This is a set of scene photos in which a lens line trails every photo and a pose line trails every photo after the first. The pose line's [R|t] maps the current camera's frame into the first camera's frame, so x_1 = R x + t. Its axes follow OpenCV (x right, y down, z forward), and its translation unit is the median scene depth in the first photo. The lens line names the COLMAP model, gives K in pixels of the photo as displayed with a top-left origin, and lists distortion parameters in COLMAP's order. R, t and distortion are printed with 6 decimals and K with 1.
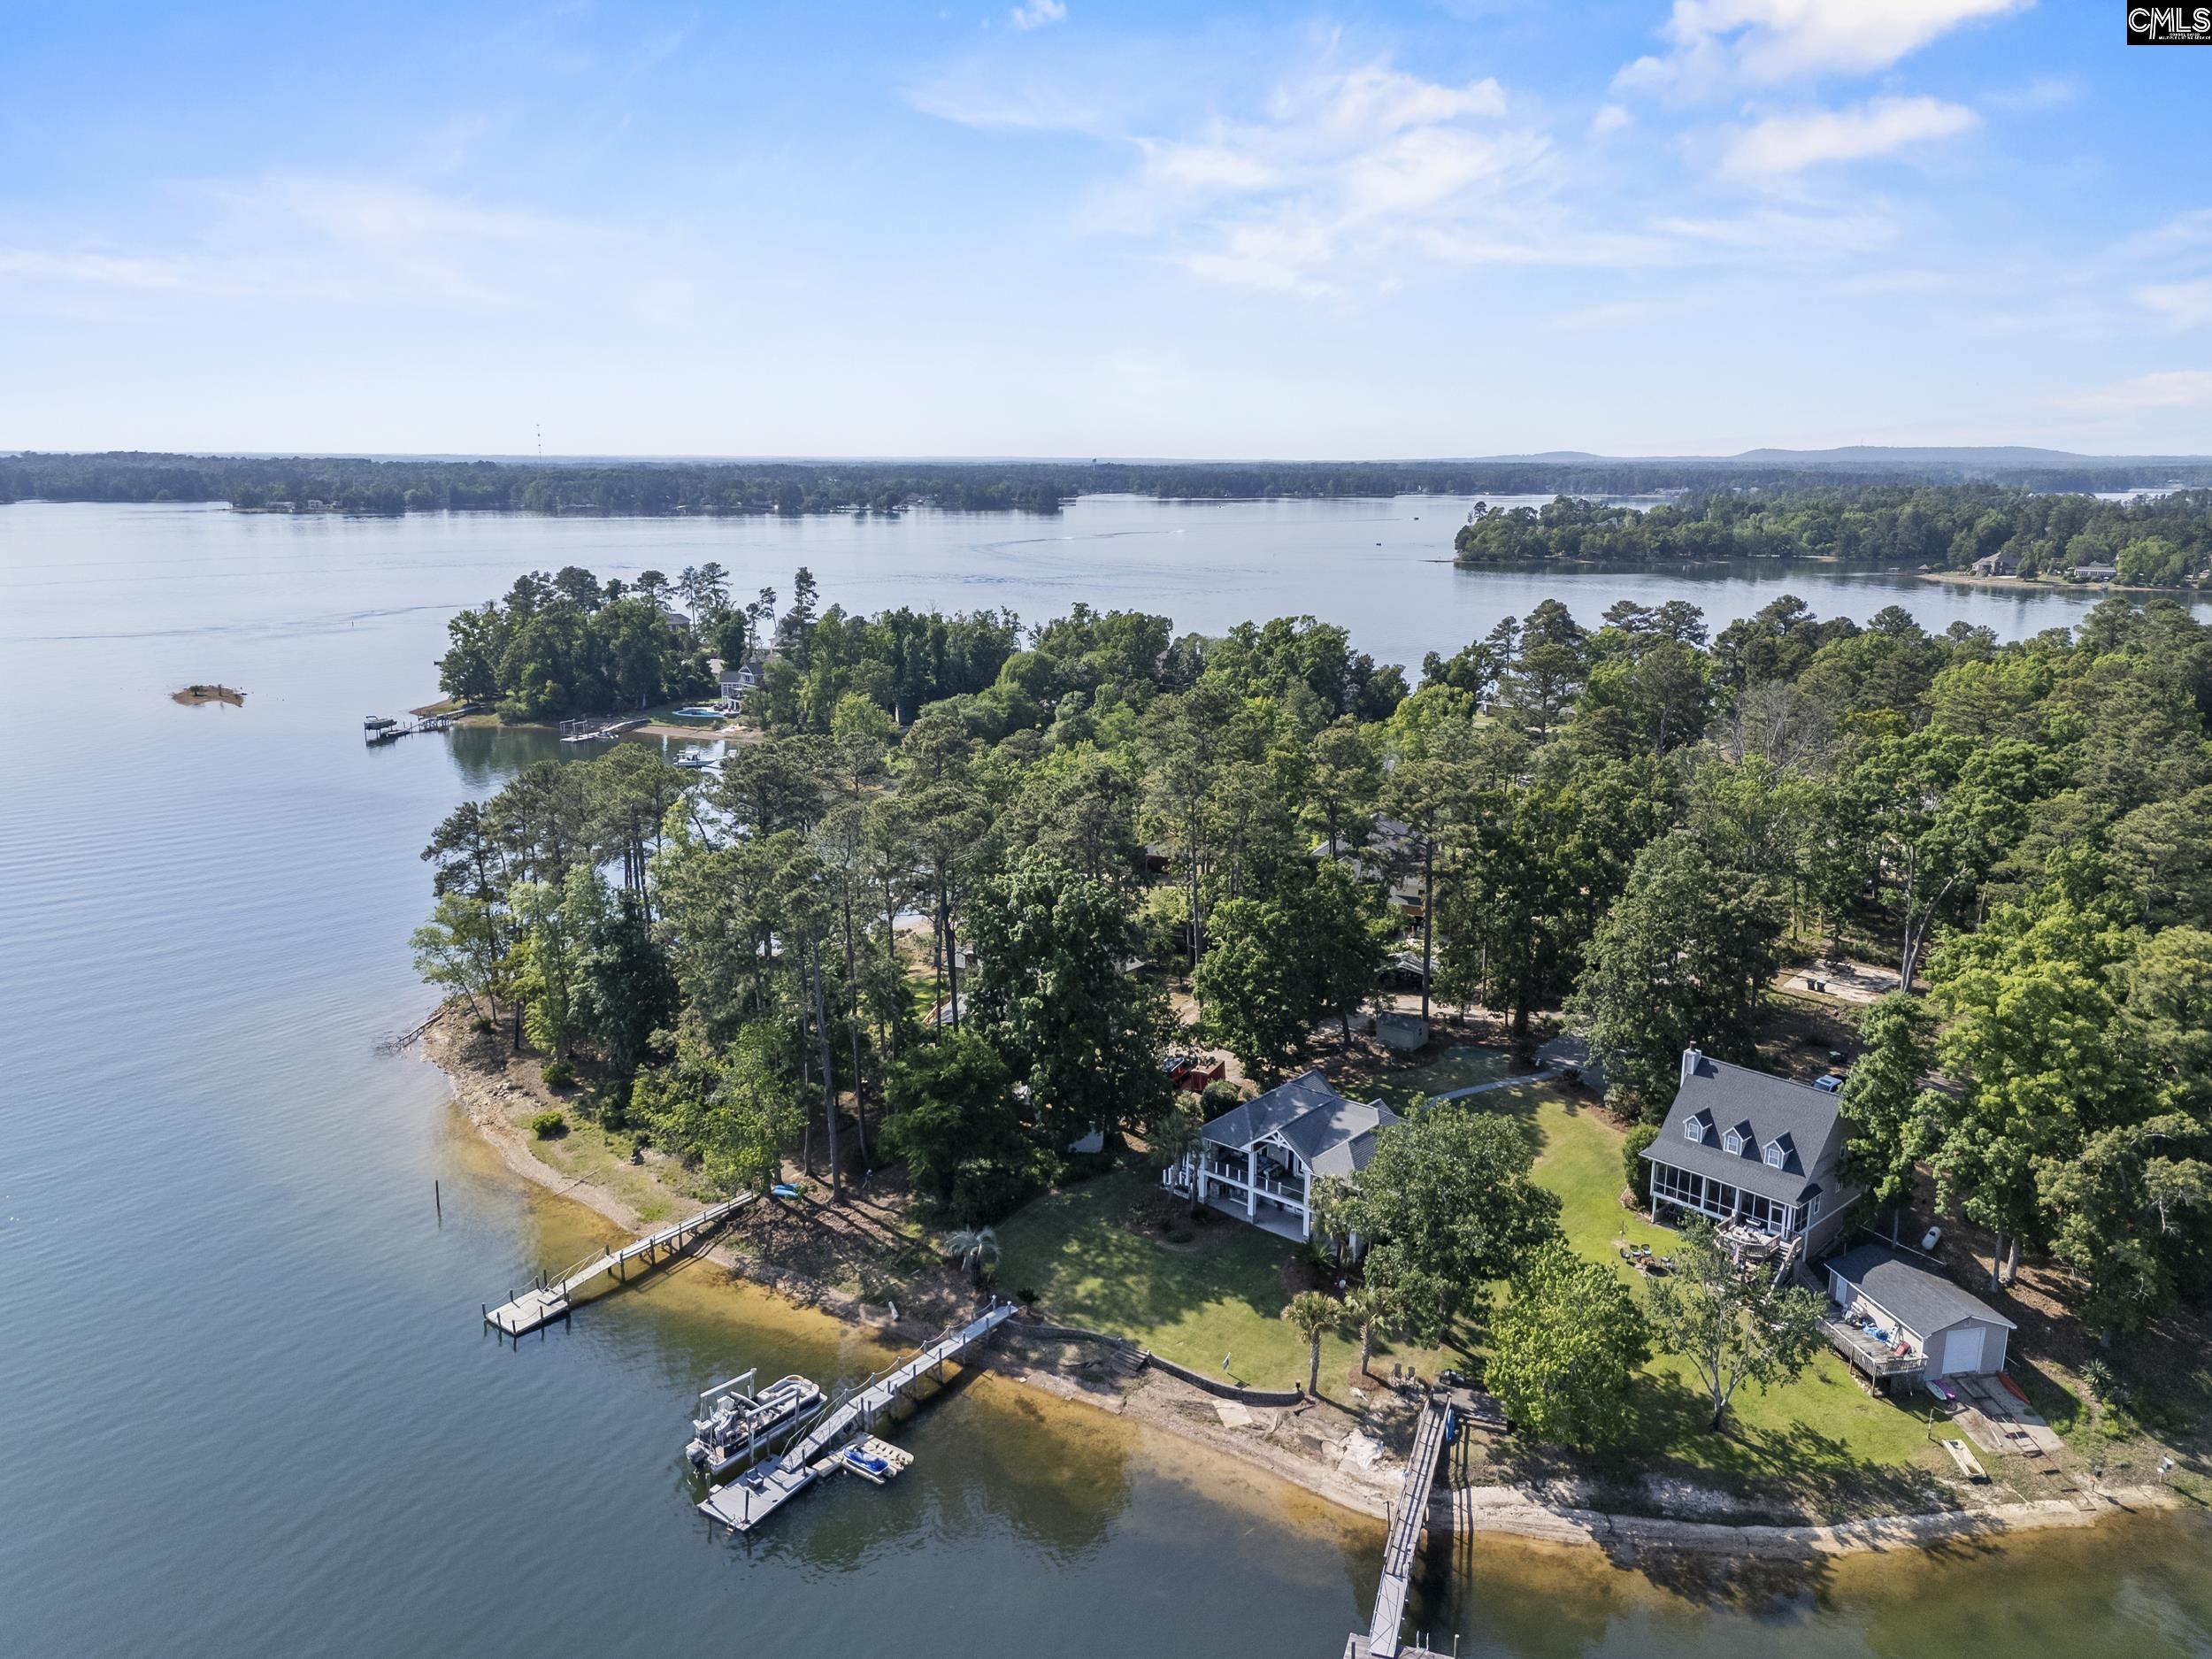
lens RADIAL K [[1618.0, 0, 1098.9], [0, 1618.0, 820.8], [0, 0, 1]] dist [0.054968, -0.052877]
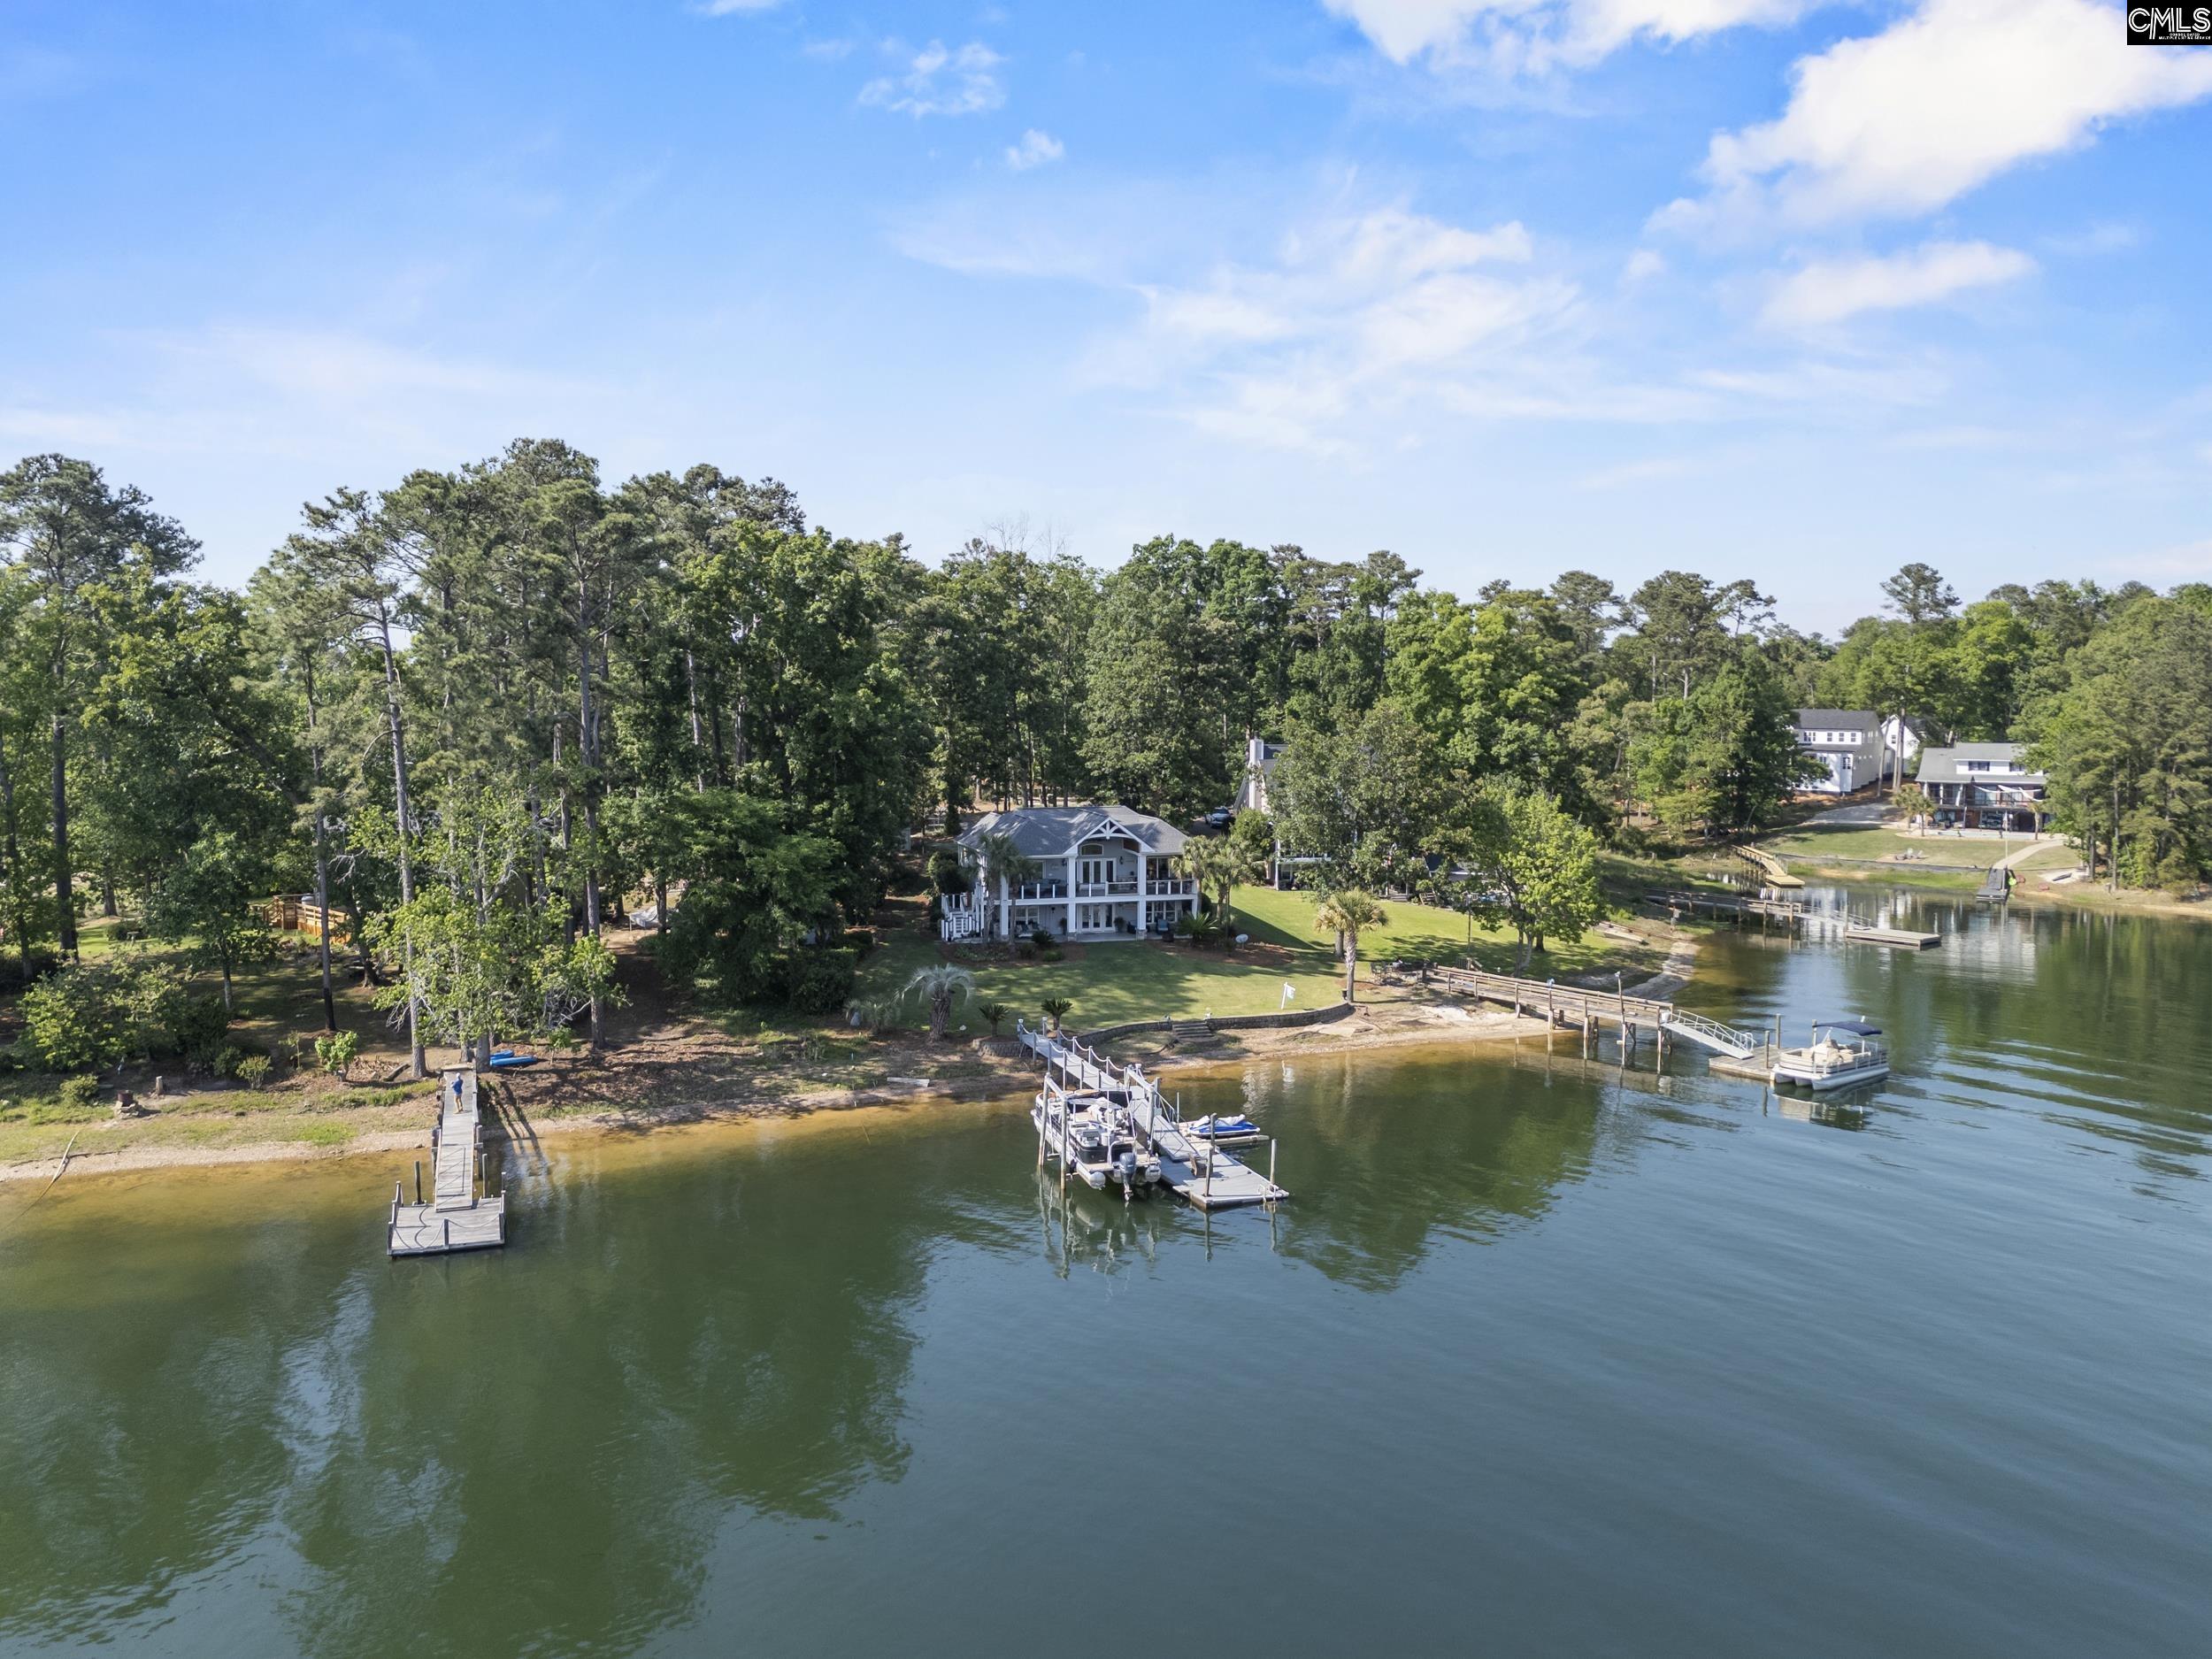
lens RADIAL K [[1618.0, 0, 1098.9], [0, 1618.0, 820.8], [0, 0, 1]] dist [0.054968, -0.052877]
pose [[0.539240, -0.065245, 0.839621, -0.627504], [0.181367, 0.982597, -0.040126, 0.221411], [-0.822391, 0.173917, 0.541689, 0.506358]]
